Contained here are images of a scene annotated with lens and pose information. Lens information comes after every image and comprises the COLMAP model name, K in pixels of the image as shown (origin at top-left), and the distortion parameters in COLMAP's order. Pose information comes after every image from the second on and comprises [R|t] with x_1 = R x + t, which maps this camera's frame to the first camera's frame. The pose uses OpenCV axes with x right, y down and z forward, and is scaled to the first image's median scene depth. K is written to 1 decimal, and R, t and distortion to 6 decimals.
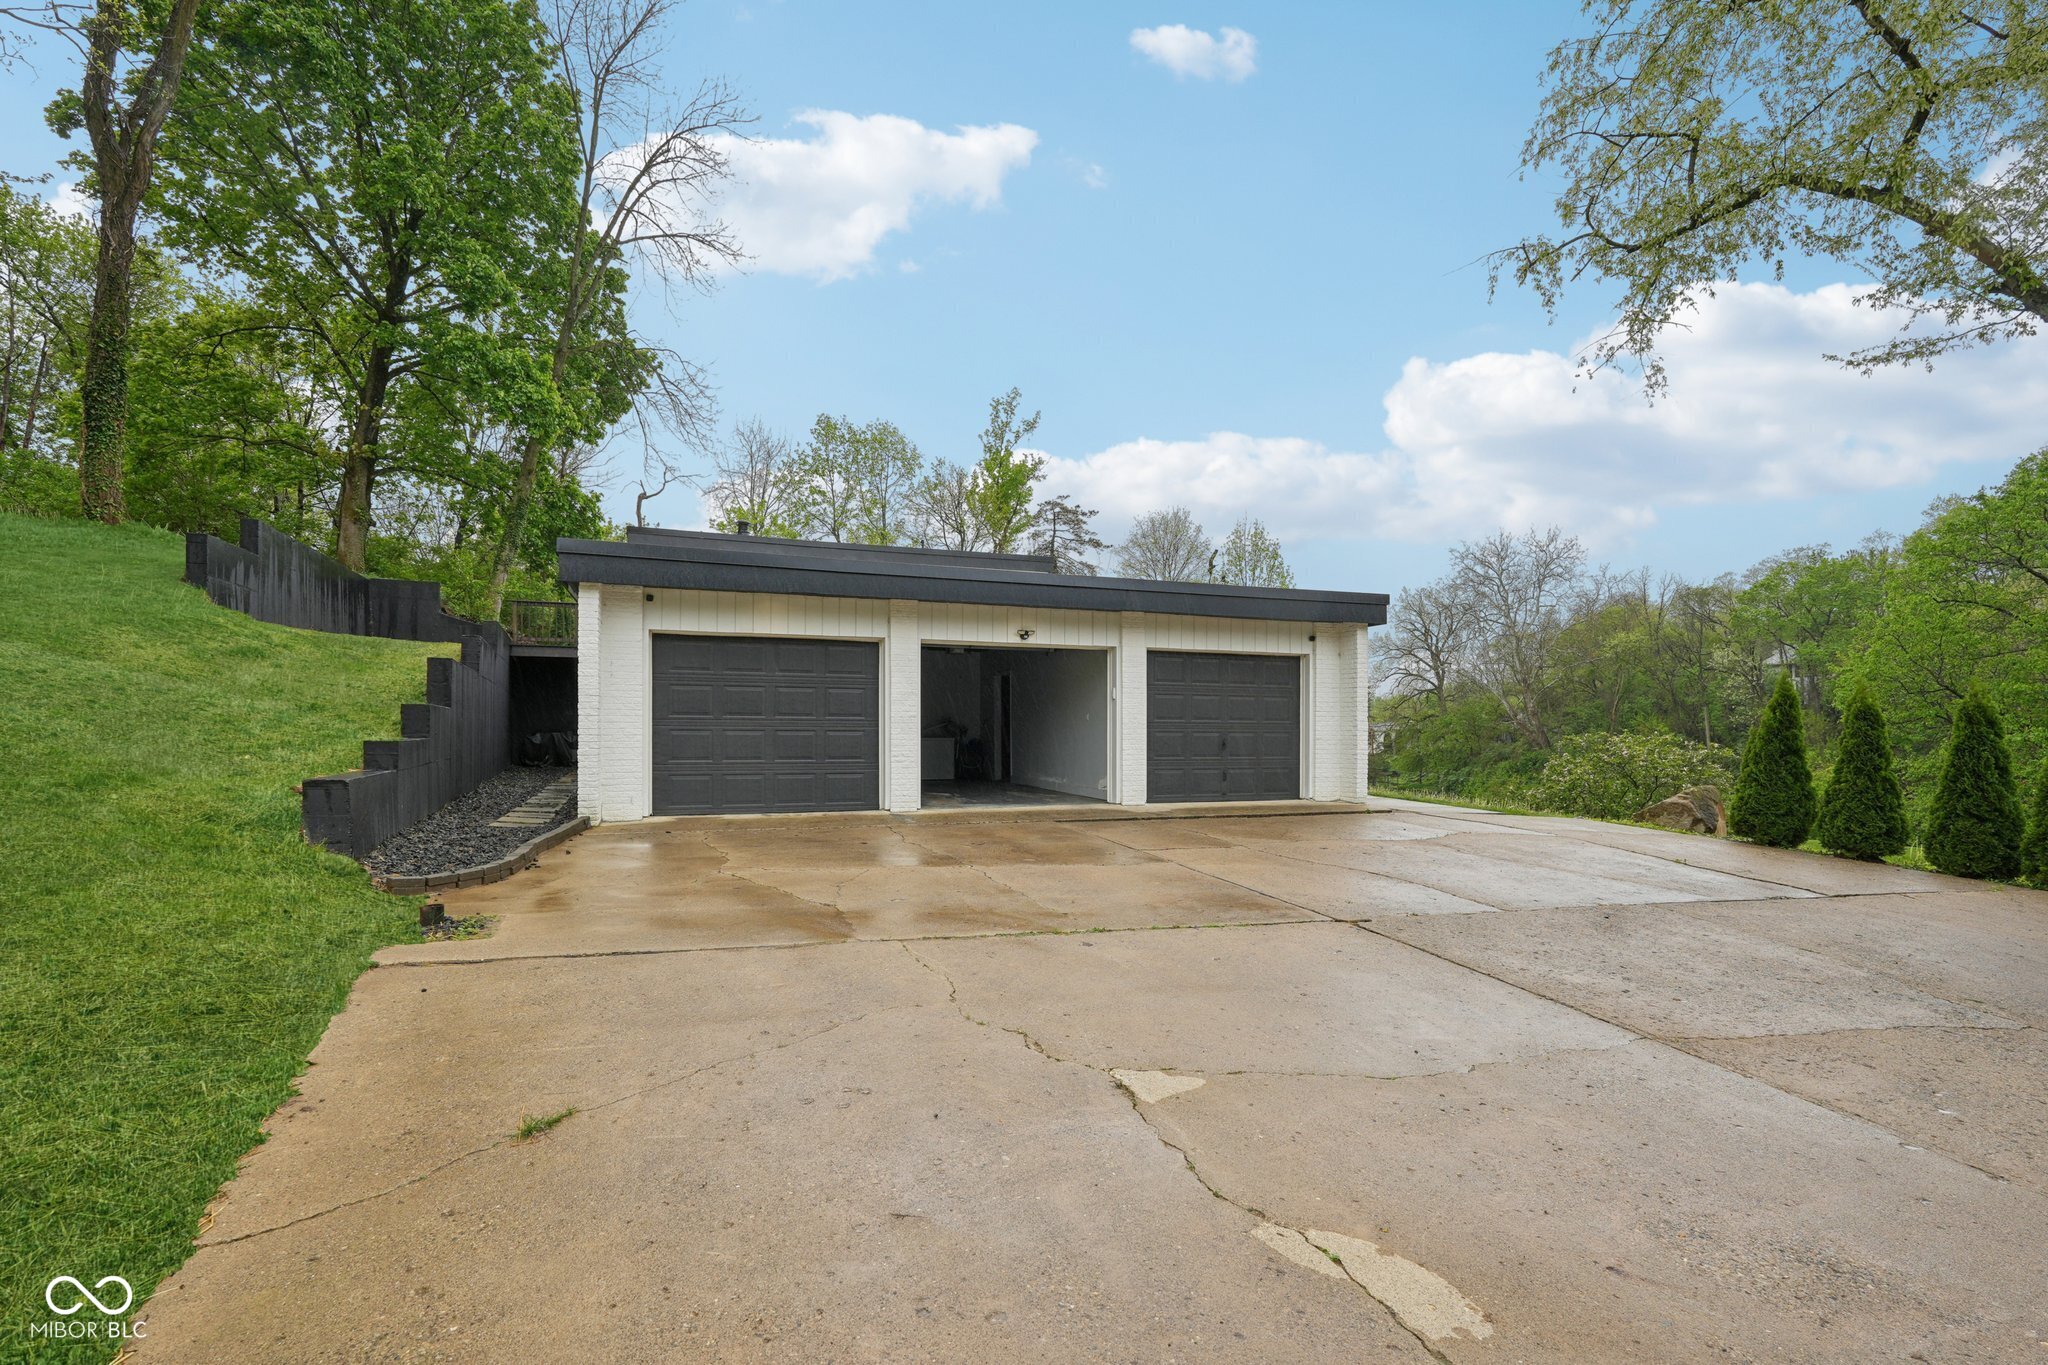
lens RADIAL K [[953.3, 0, 1022.9], [0, 953.3, 727.9], [0, 0, 1]] dist [0.000938, 0.000343]
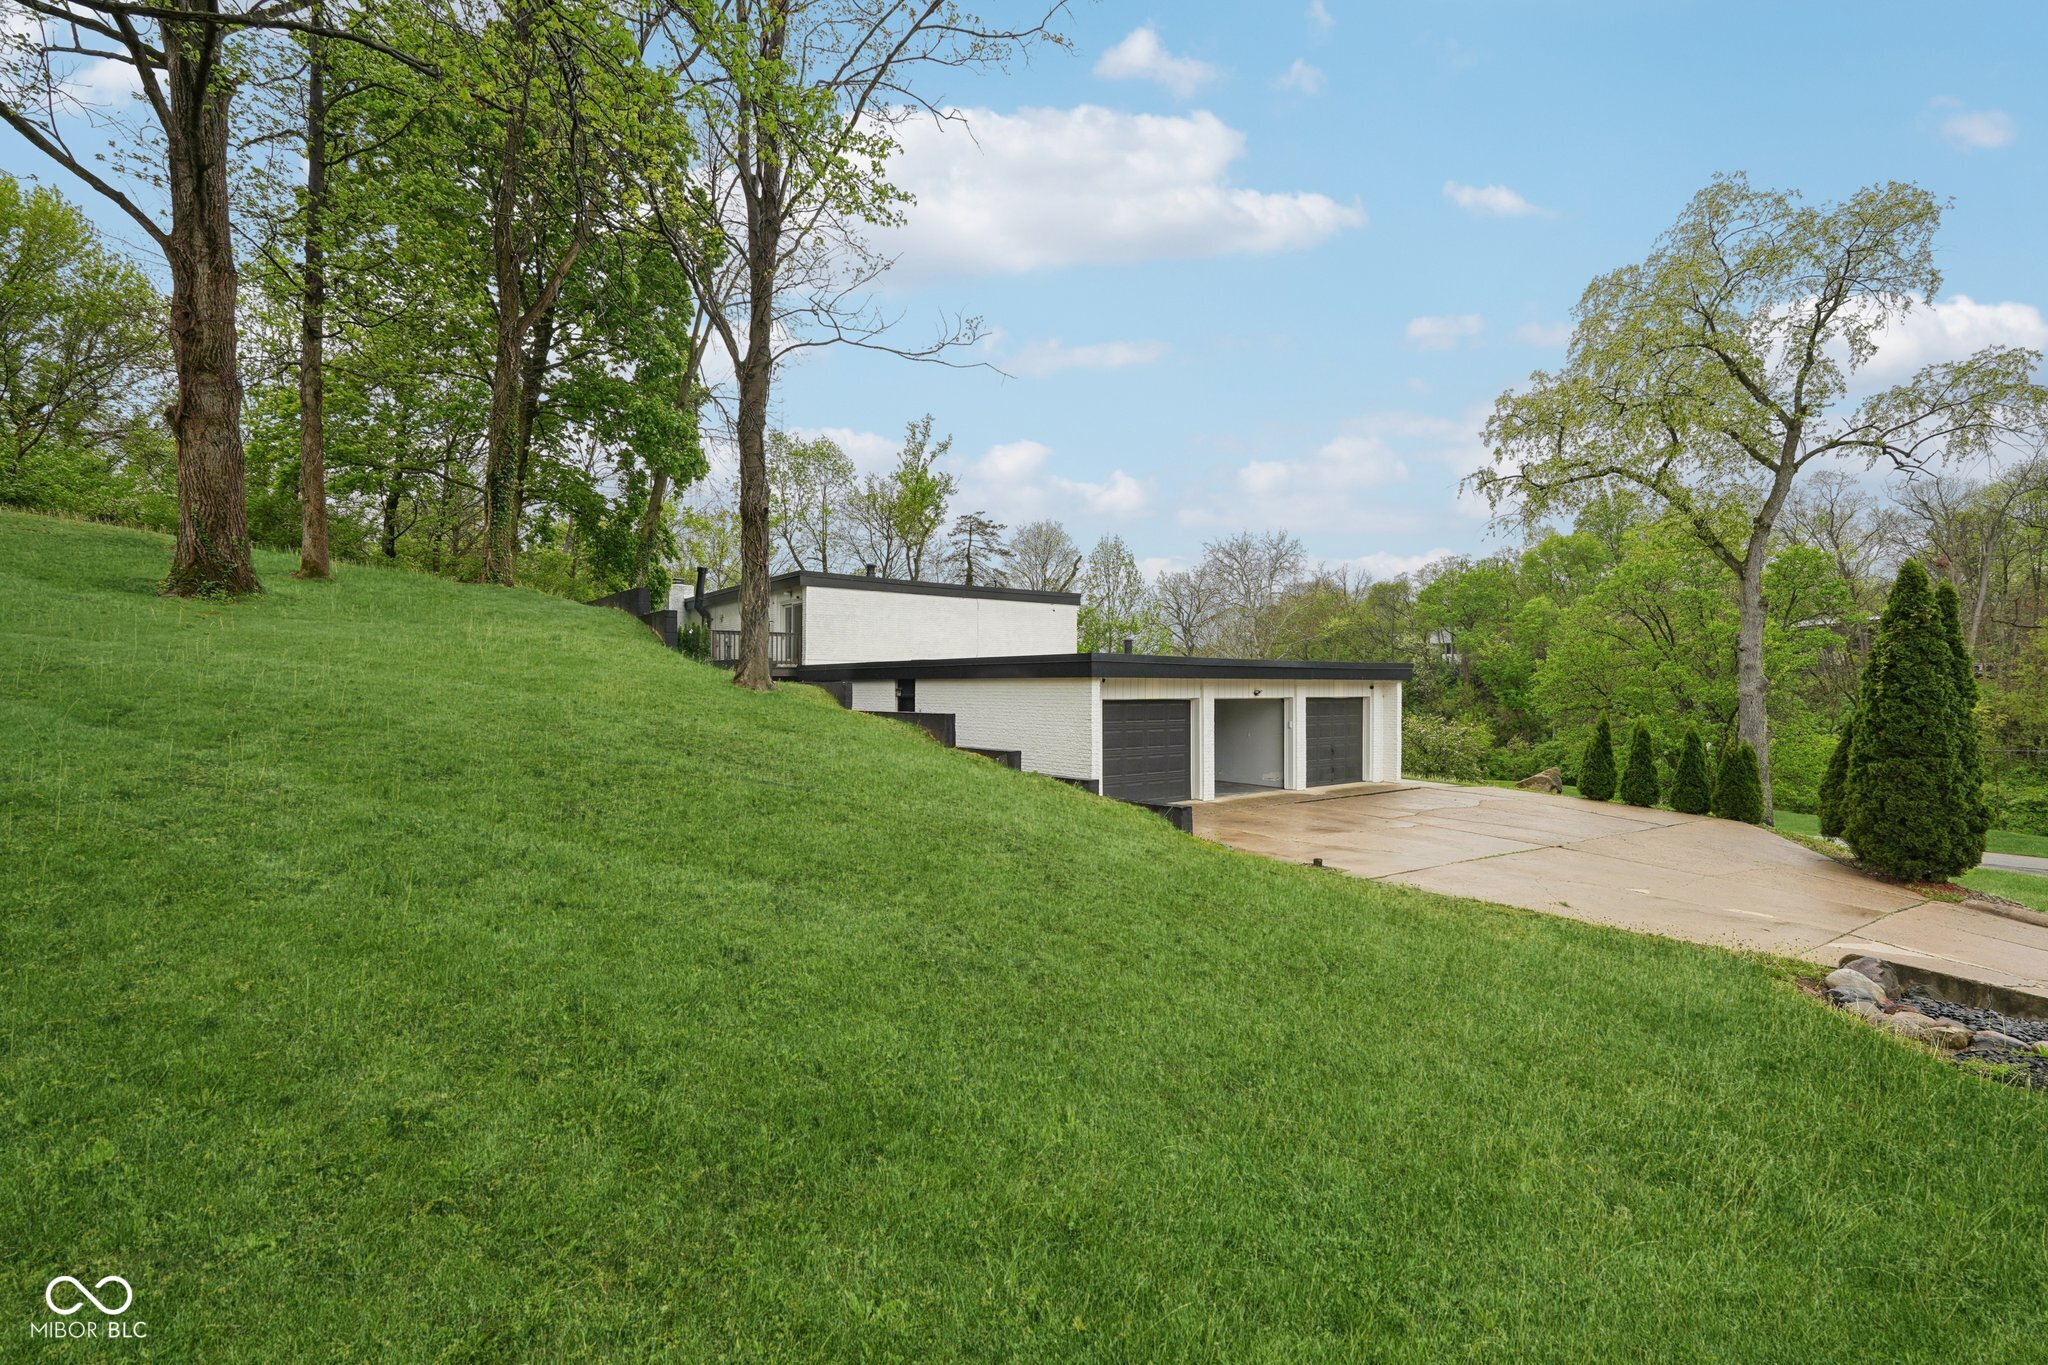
lens RADIAL K [[925.7, 0, 1024.0], [0, 925.7, 682.5], [0, 0, 1]] dist [-0.020267, 0.000034]
pose [[0.960559, 0.000178, 0.278076, -0.223437], [-0.000107, 1.000000, -0.000270, -0.029968], [-0.278076, 0.000230, 0.960559, -0.122271]]
